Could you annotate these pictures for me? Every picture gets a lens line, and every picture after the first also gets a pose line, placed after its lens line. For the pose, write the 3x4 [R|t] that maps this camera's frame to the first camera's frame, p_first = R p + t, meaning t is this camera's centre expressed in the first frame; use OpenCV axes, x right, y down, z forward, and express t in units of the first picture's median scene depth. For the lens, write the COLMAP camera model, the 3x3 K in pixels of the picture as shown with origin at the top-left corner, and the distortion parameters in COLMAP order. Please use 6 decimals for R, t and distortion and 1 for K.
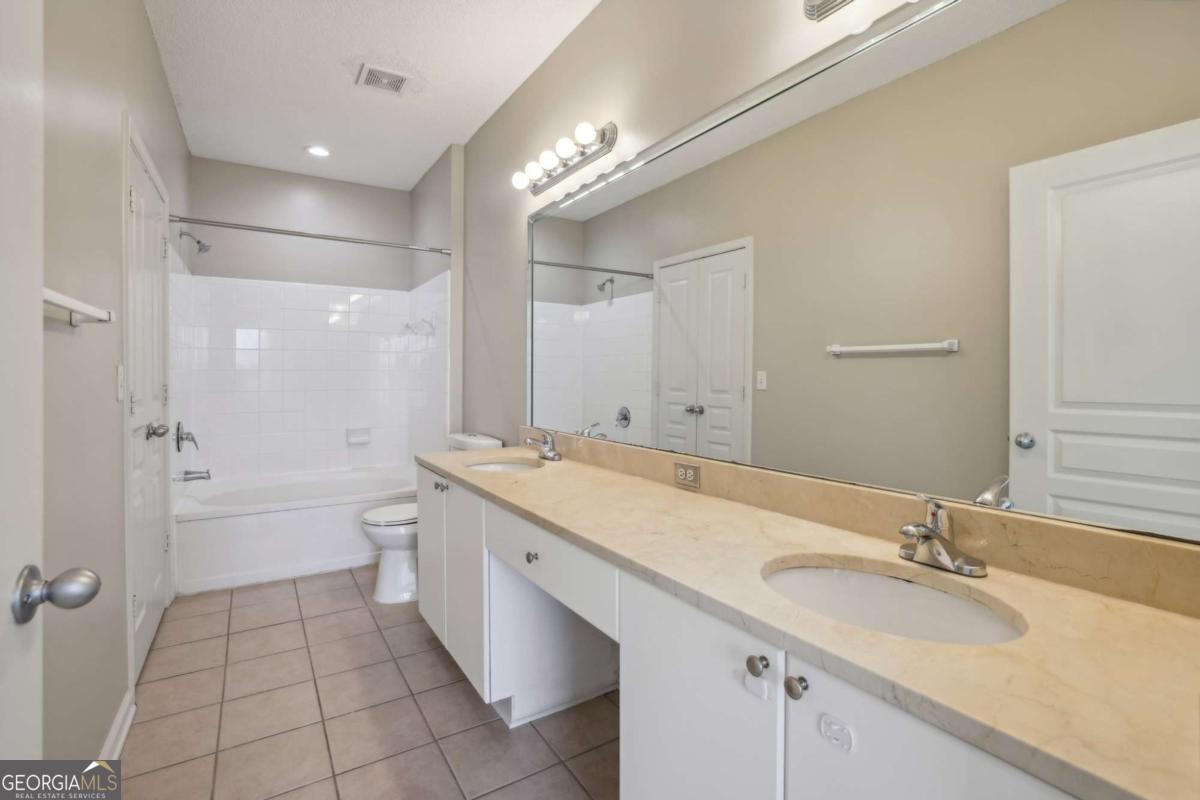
lens RADIAL K [[548.1, 0, 601.9], [0, 548.1, 398.0], [0, 0, 1]] dist [-0.004673, -0.000267]
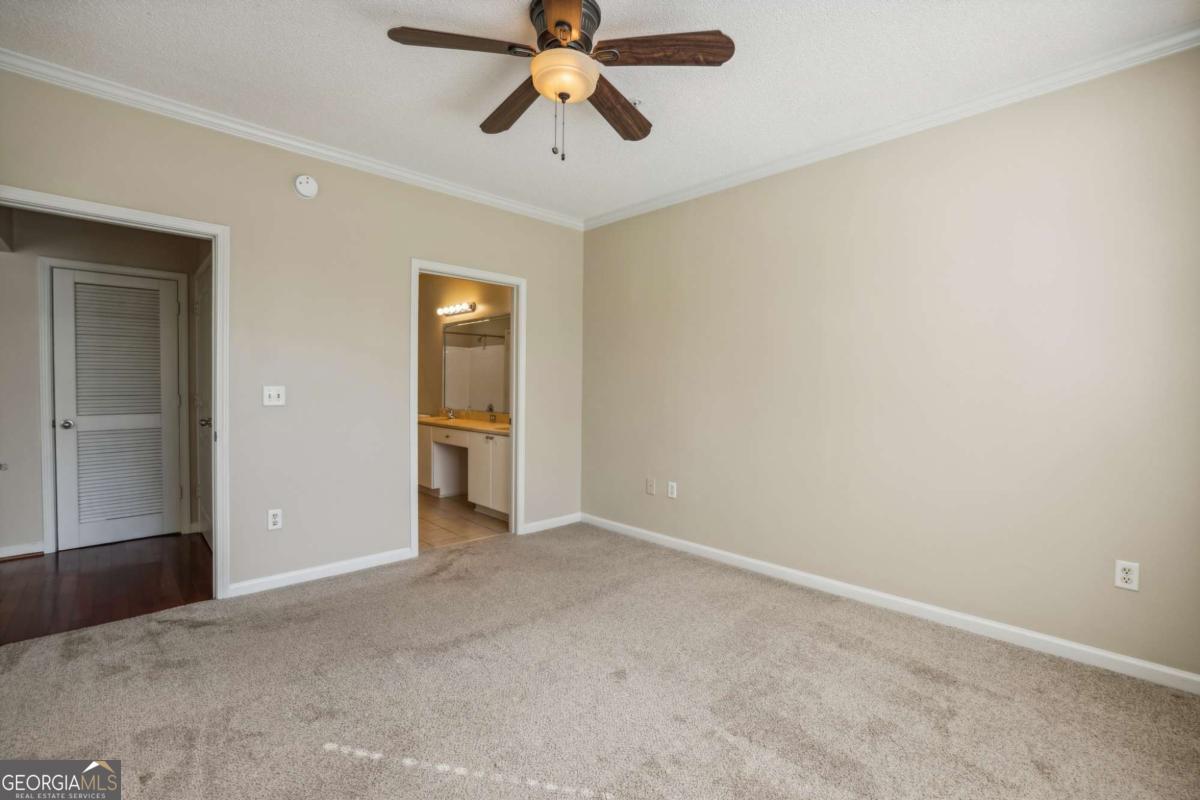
lens RADIAL K [[529.1, 0, 605.6], [0, 529.1, 396.9], [0, 0, 1]] dist [0.000714, -0.000173]
pose [[0.982417, 0.002310, 0.186684, 0.153805], [-0.001568, 0.999990, -0.004121, 0.015851], [-0.186692, 0.003756, 0.982411, -1.634603]]
